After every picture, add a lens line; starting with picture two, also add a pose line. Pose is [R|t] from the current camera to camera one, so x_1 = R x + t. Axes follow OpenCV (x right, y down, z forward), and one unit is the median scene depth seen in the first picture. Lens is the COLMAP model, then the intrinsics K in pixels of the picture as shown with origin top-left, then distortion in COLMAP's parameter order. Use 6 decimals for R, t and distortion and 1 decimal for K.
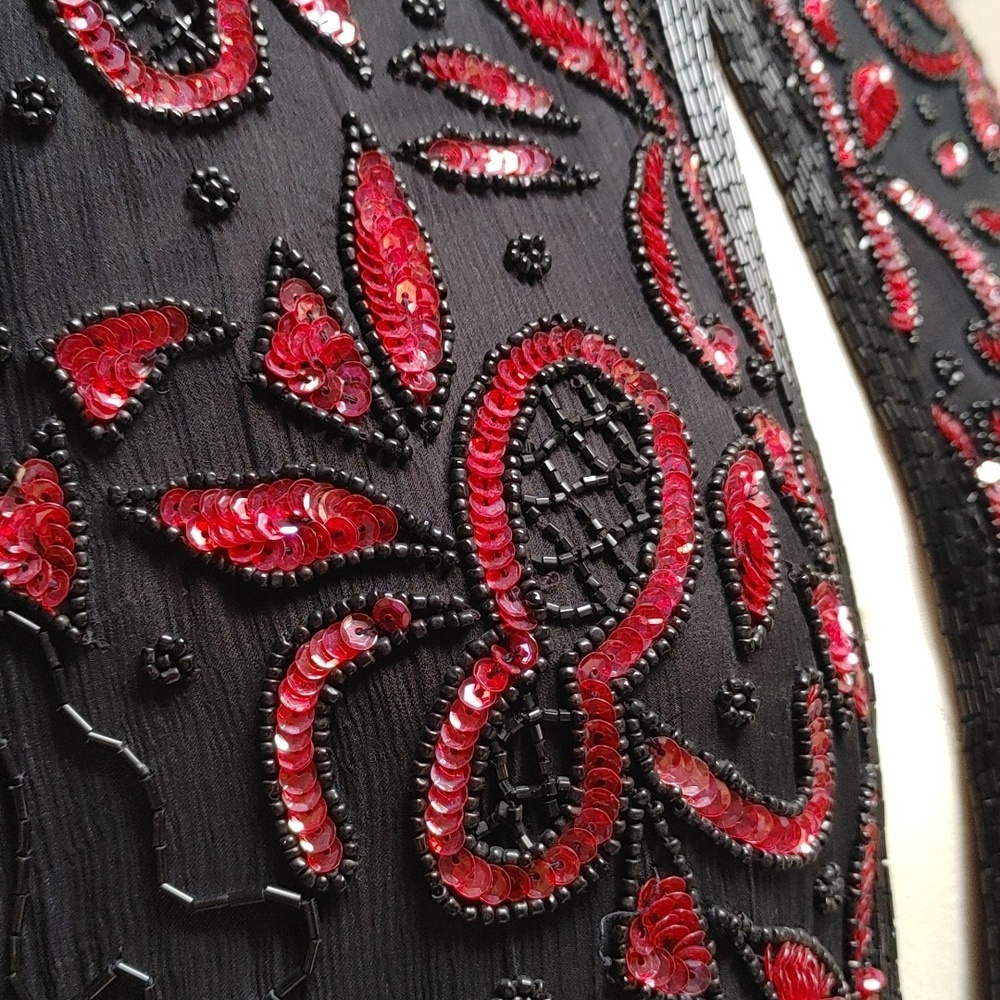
lens RADIAL K [[1808.2, 0, 498.9], [0, 1808.2, 505.5], [0, 0, 1]] dist [0.016655, 0.000000]
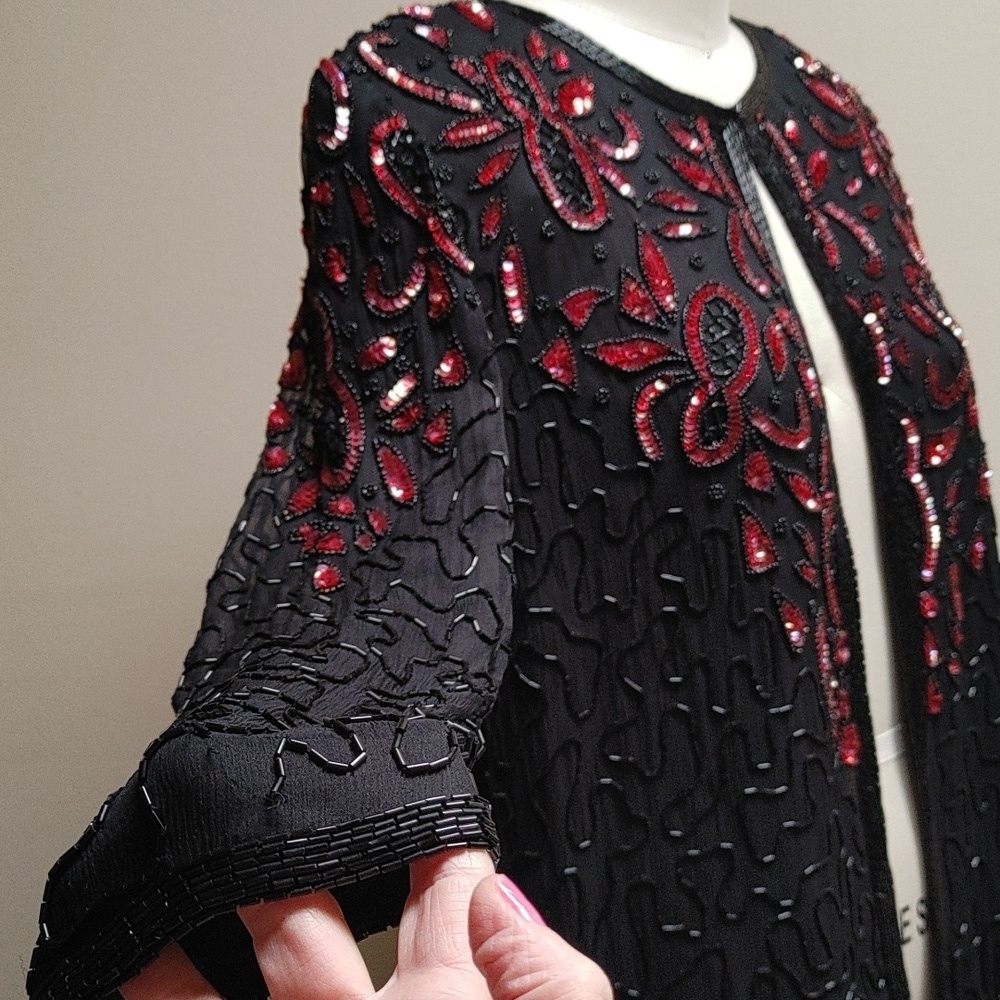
lens RADIAL K [[1808.2, 0, 504.9], [0, 1808.2, 490.7], [0, 0, 1]] dist [0.016655, 0.000000]
pose [[0.996435, -0.079036, -0.029504, -0.259651], [0.080745, 0.994799, 0.062084, 0.031933], [0.024443, -0.064245, 0.997635, -2.184993]]
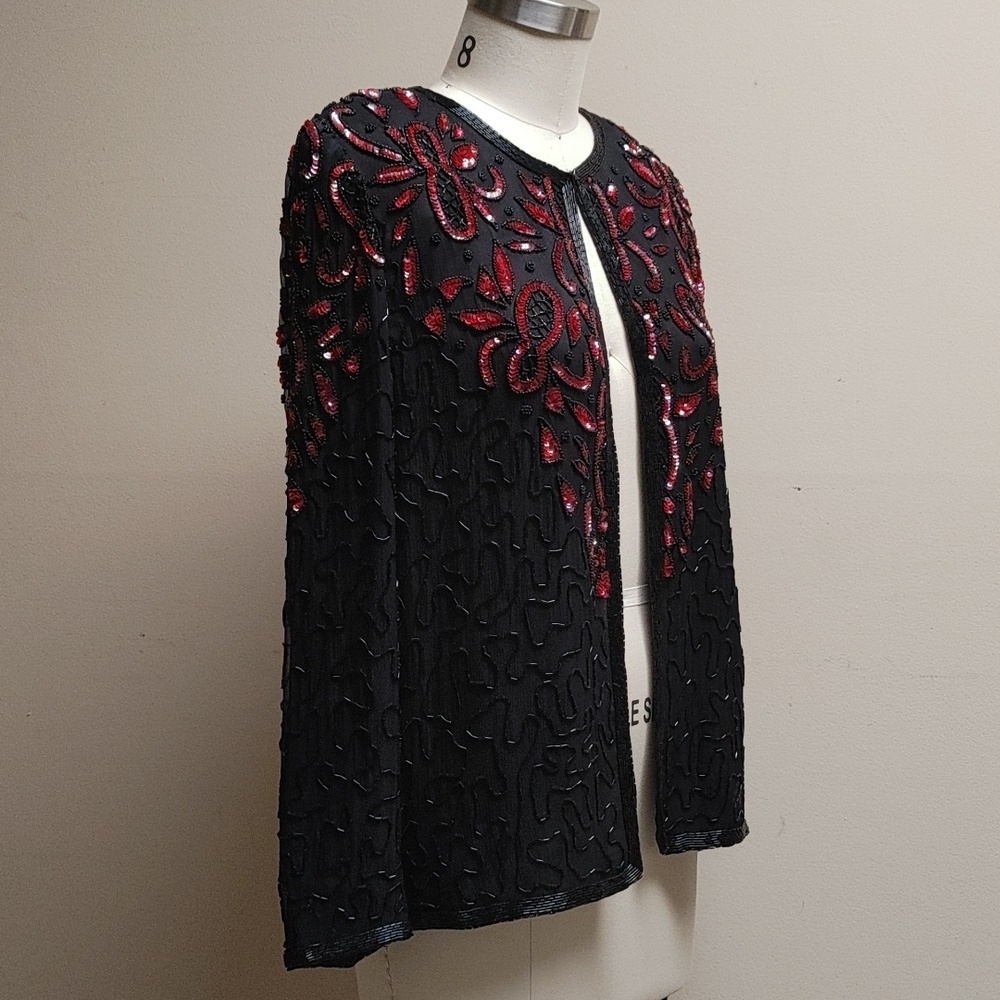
lens RADIAL K [[1808.2, 0, 497.8], [0, 1808.2, 496.5], [0, 0, 1]] dist [0.016655, 0.000000]
pose [[0.999819, 0.011689, -0.014993, 0.010113], [-0.010994, 0.998897, 0.045659, 0.269777], [0.015510, -0.045485, 0.998845, -4.075696]]
